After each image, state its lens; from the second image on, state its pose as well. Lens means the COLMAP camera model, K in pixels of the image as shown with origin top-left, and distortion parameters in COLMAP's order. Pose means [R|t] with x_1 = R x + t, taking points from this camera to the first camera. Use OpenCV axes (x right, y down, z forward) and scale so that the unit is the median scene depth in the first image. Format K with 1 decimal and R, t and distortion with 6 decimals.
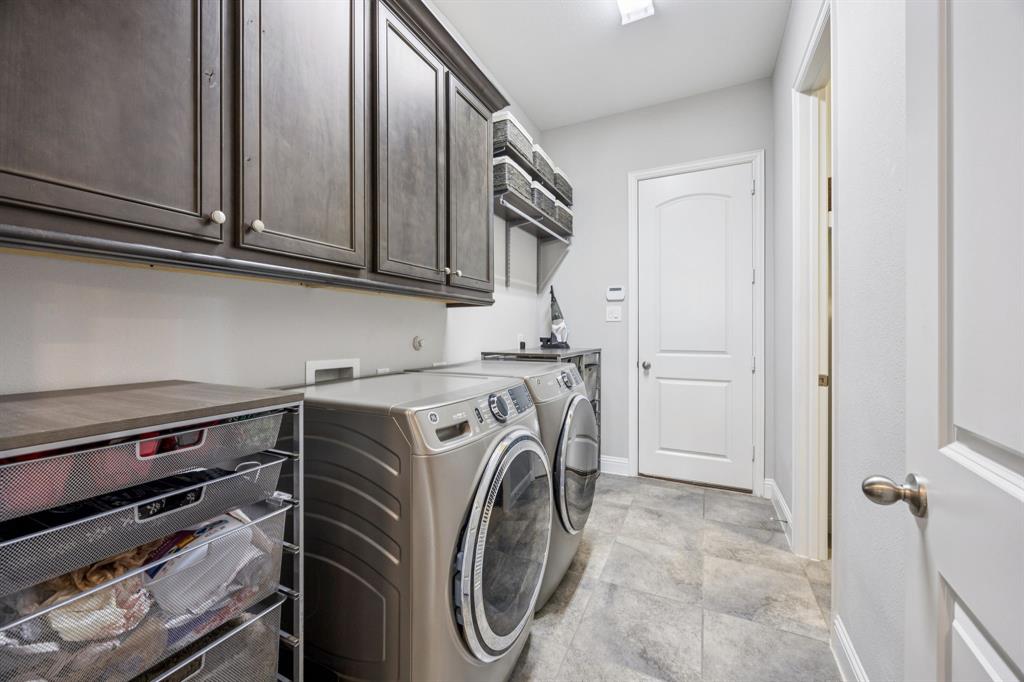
lens RADIAL K [[396.2, 0, 513.8], [0, 396.2, 336.5], [0, 0, 1]] dist [-0.002074, 0.000164]
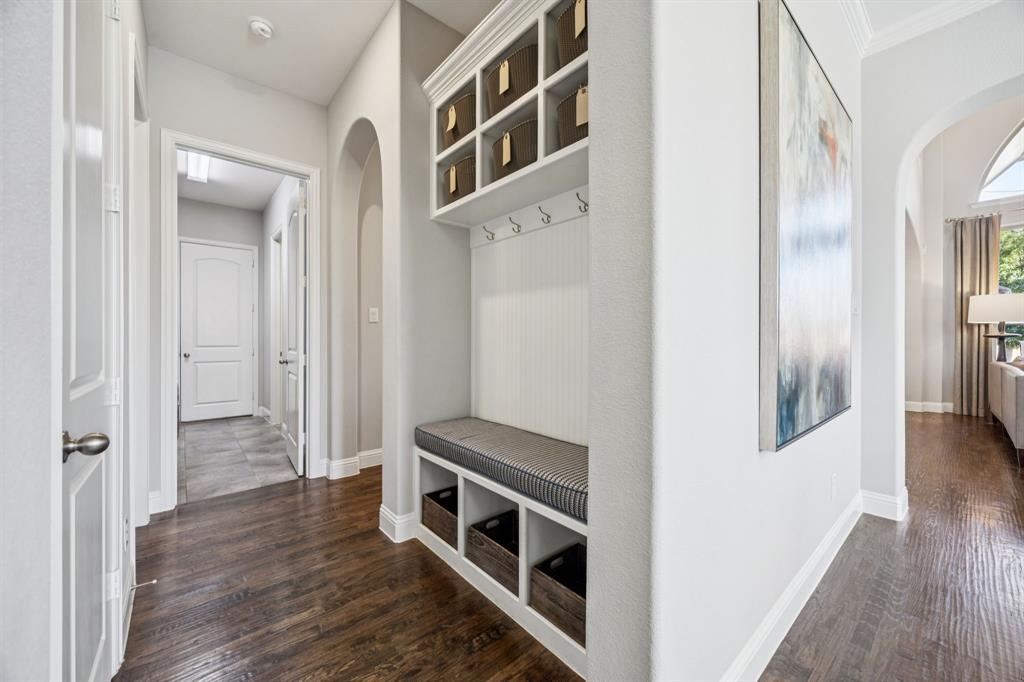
lens RADIAL K [[396.2, 0, 516.4], [0, 396.2, 339.3], [0, 0, 1]] dist [-0.002074, 0.000164]
pose [[0.404408, 0.000029, 0.914579, -0.681387], [0.001581, 0.999998, -0.000731, 0.011208], [-0.914577, 0.001741, 0.404408, -1.019191]]
